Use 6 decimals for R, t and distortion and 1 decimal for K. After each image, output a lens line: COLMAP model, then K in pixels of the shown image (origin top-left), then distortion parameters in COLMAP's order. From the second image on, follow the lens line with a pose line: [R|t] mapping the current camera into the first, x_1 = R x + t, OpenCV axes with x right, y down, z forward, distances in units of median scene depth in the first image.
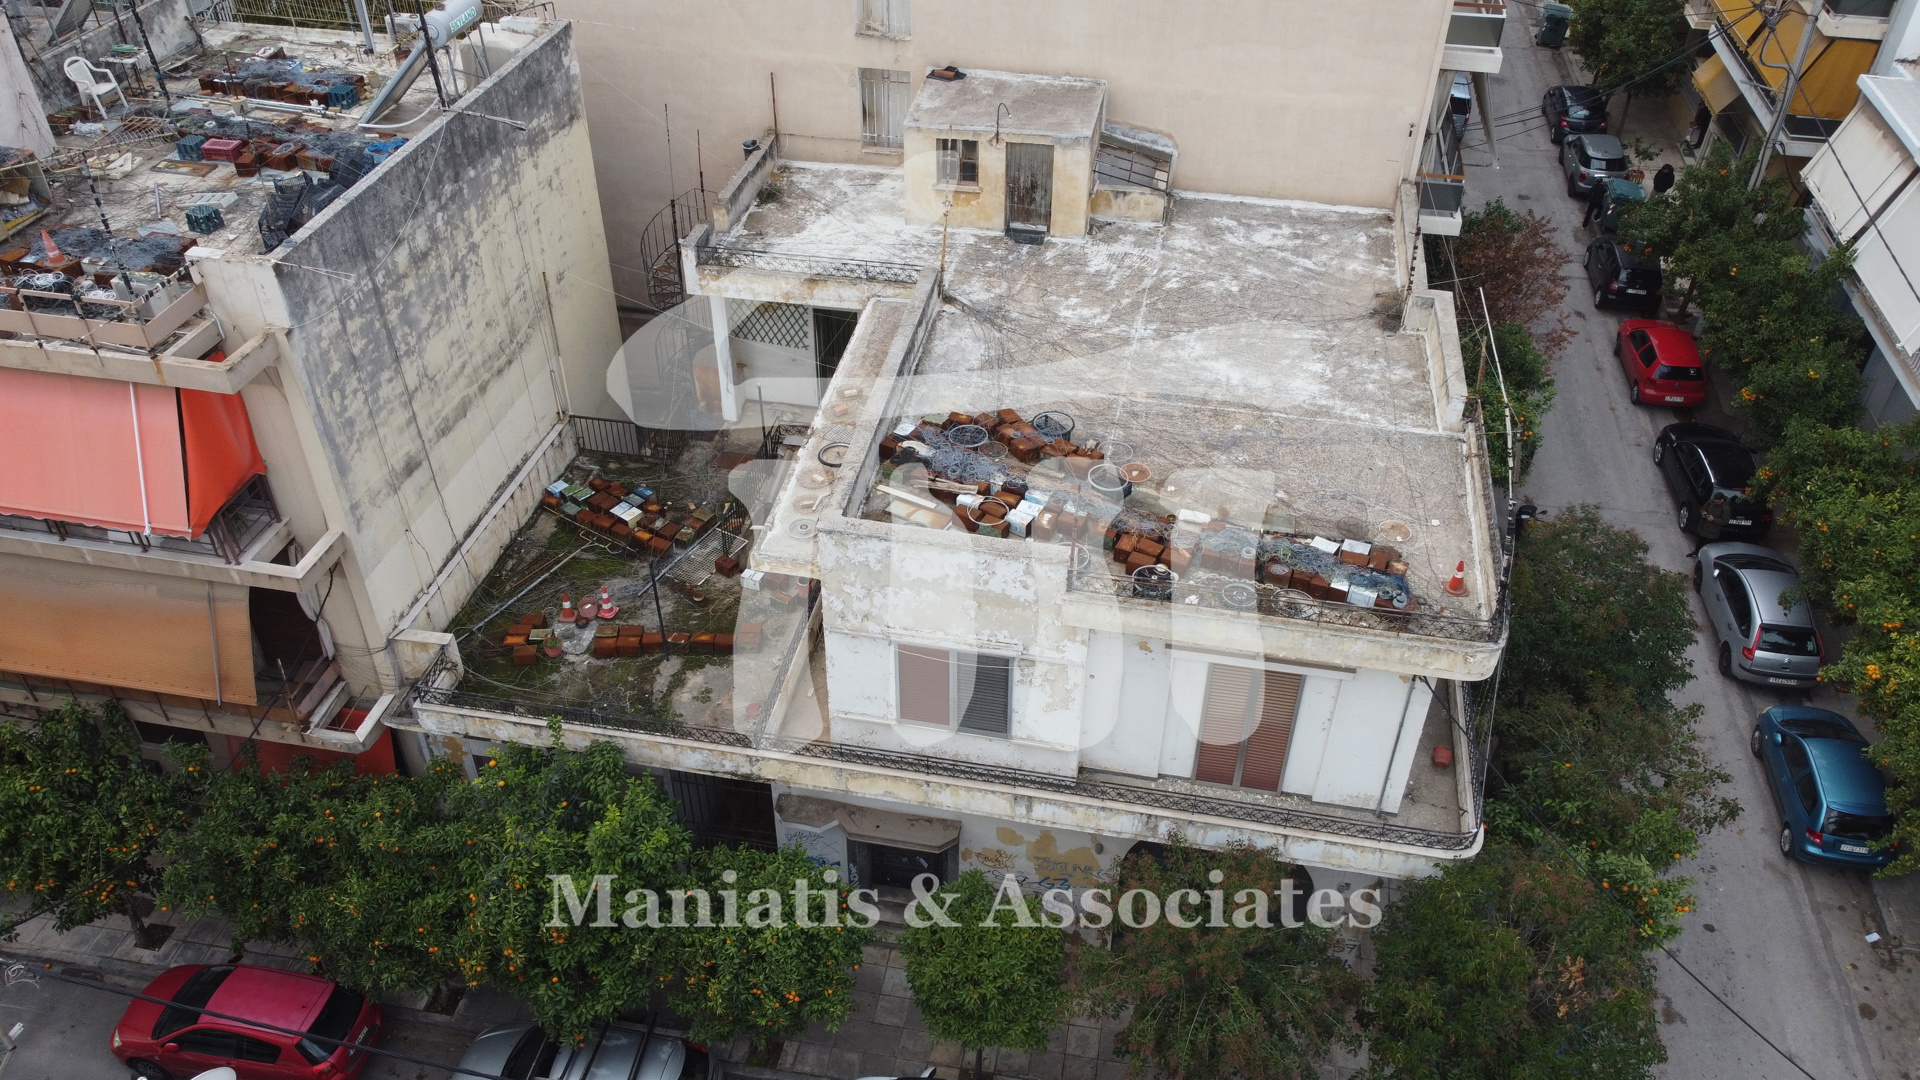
lens RADIAL K [[1451.5, 0, 960.0], [0, 1451.5, 540.0], [0, 0, 1]] dist [0.005473, -0.010151]
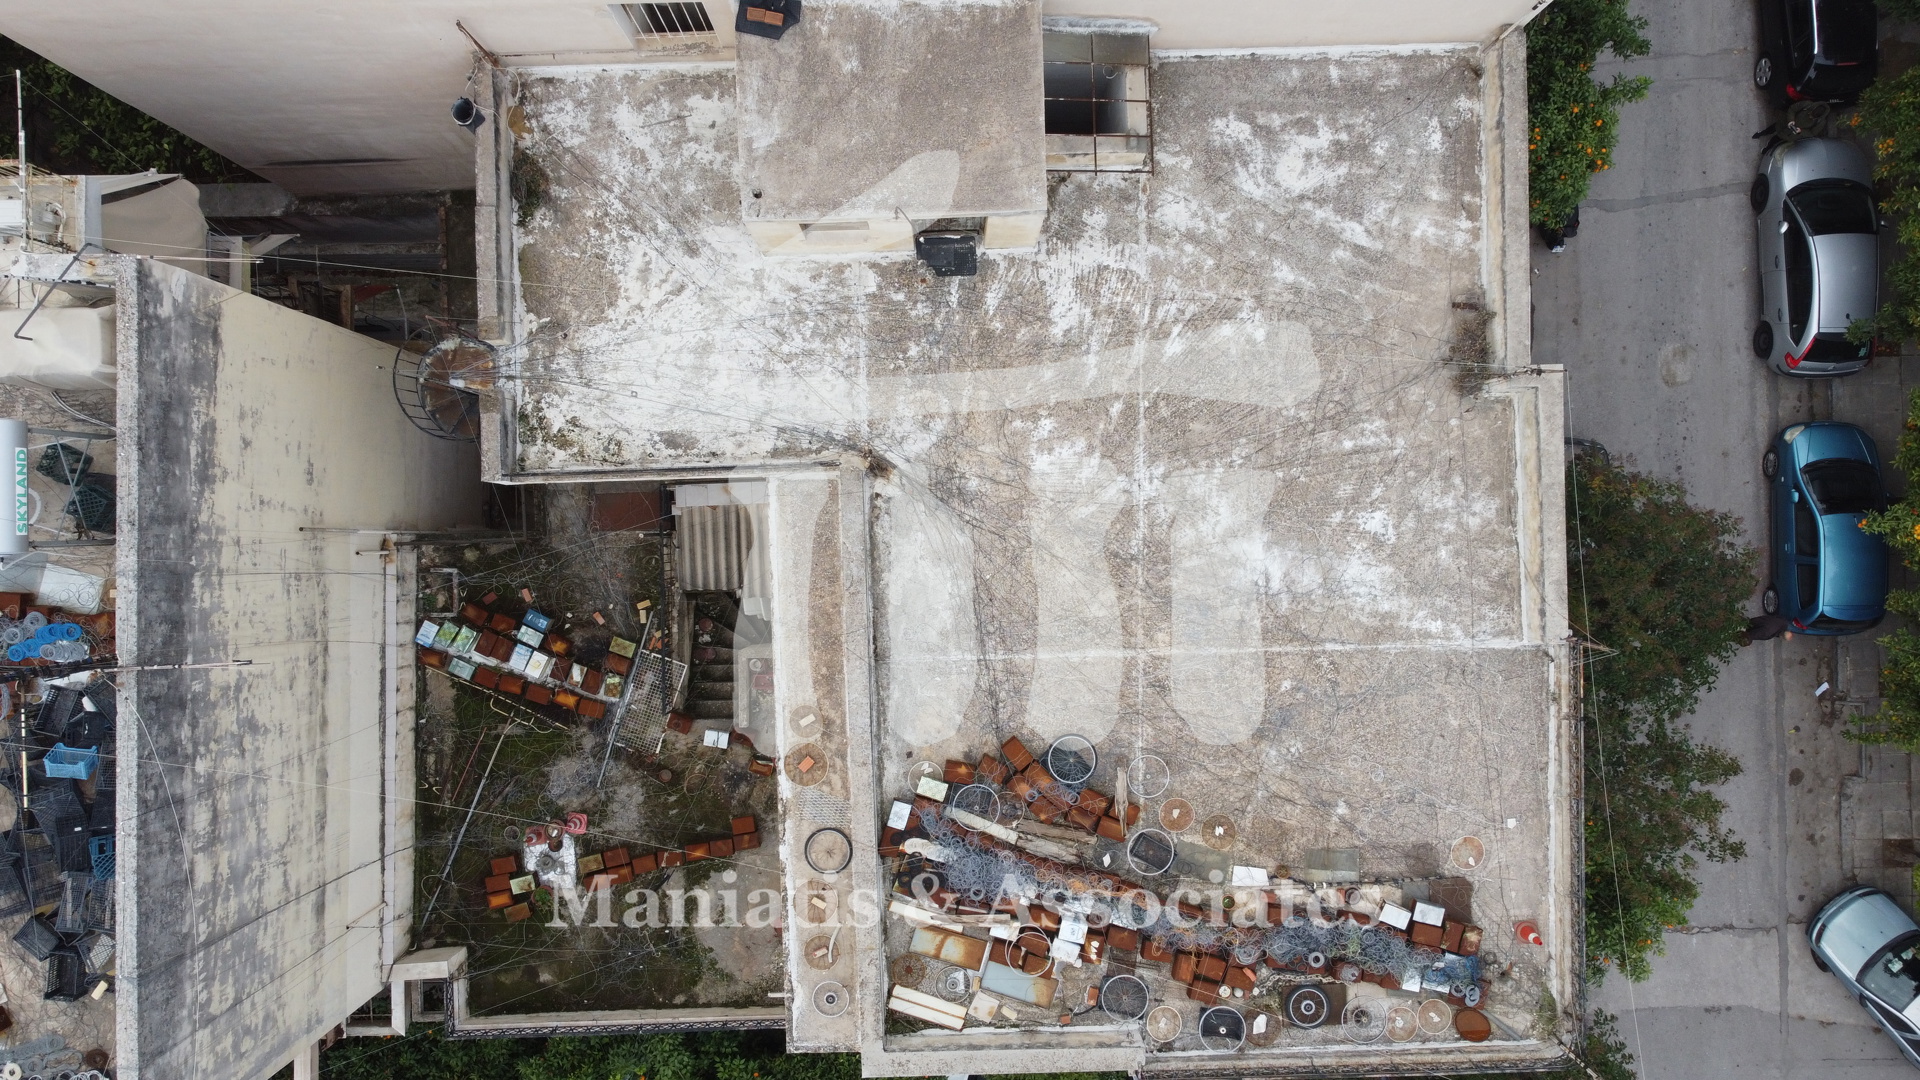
lens RADIAL K [[1442.7, 0, 961.4], [0, 1442.7, 548.8], [0, 0, 1]] dist [0.008543, -0.012730]
pose [[0.978041, -0.208338, 0.005503, 0.021481], [0.124680, 0.606057, 0.785589, -0.736068], [-0.167003, -0.767652, 0.618724, 0.543388]]
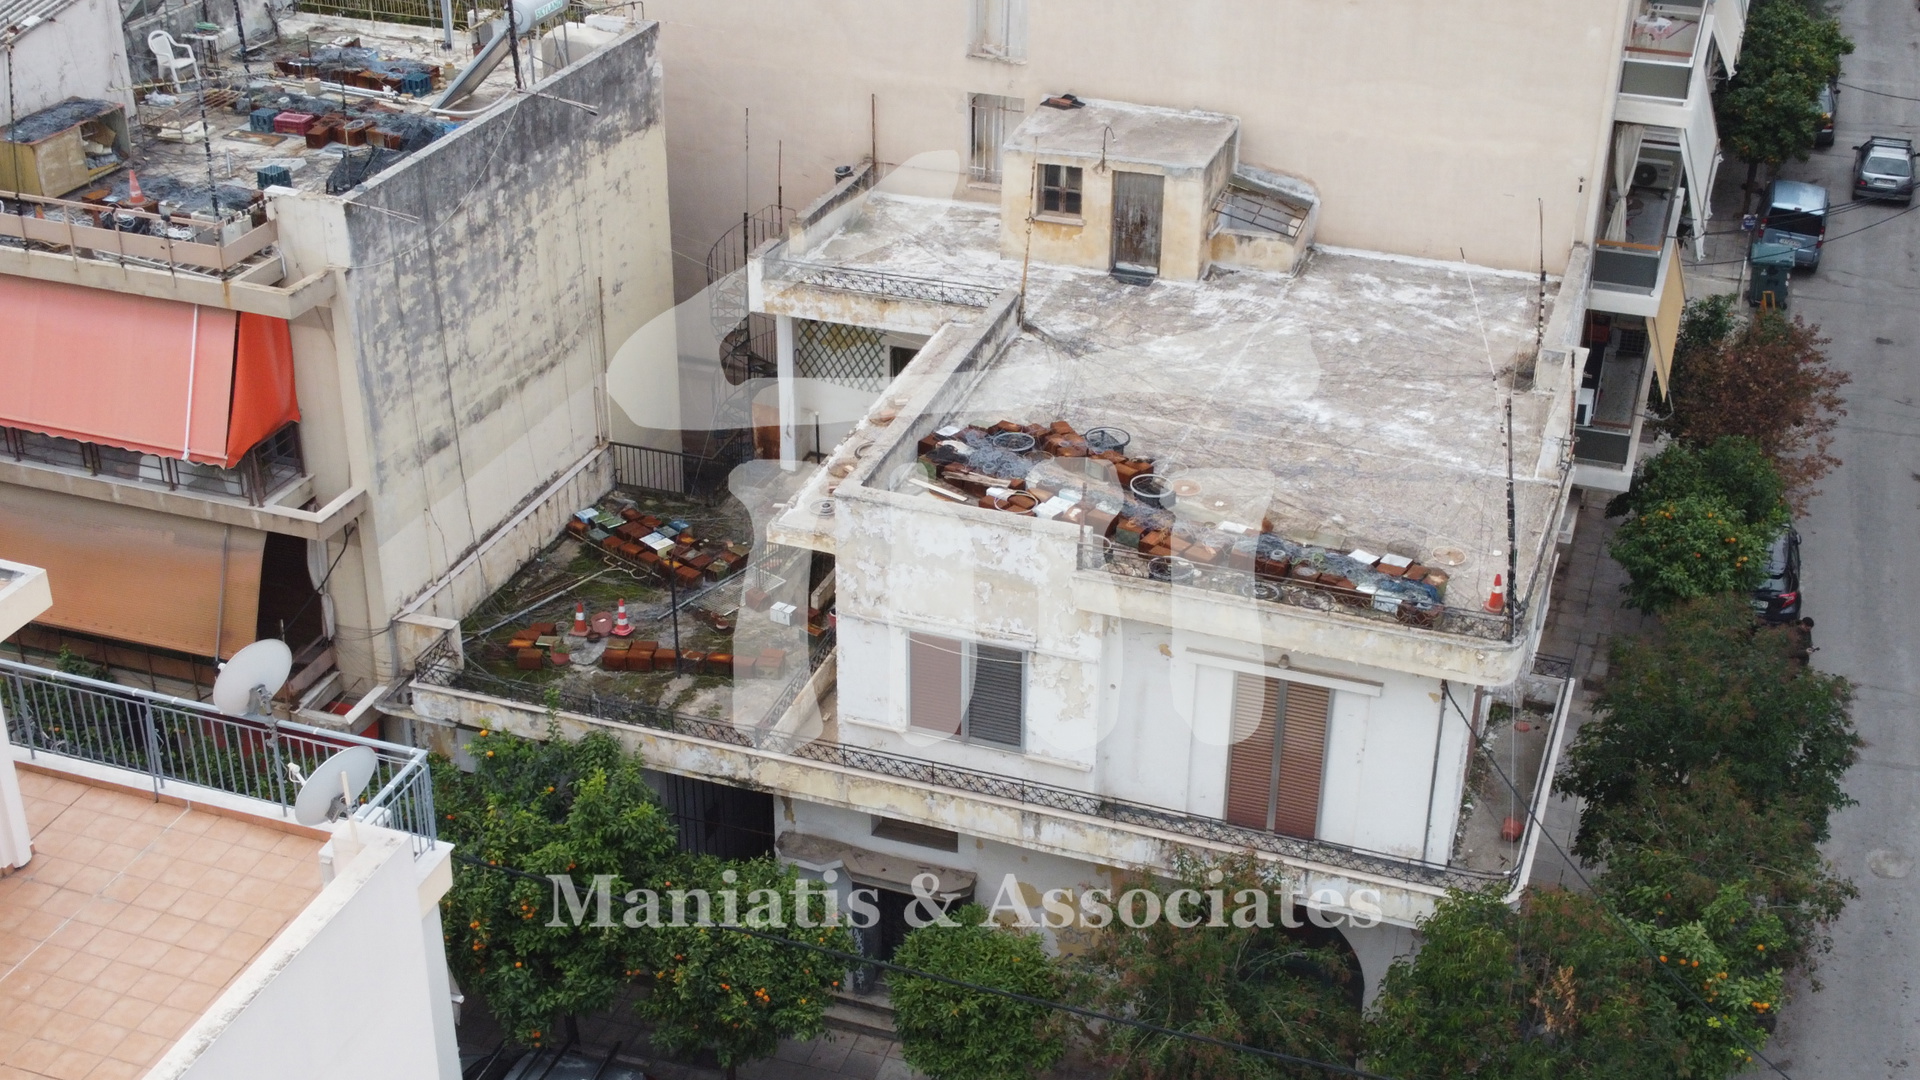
lens RADIAL K [[2336.2, 0, 967.9], [0, 2336.2, 541.2], [0, 0, 1]] dist [0.015297, -0.049971]
pose [[0.989673, 0.070960, -0.124551, 0.152778], [-0.091879, 0.980943, -0.171200, 0.228896], [0.110029, 0.180875, 0.977332, -0.426029]]
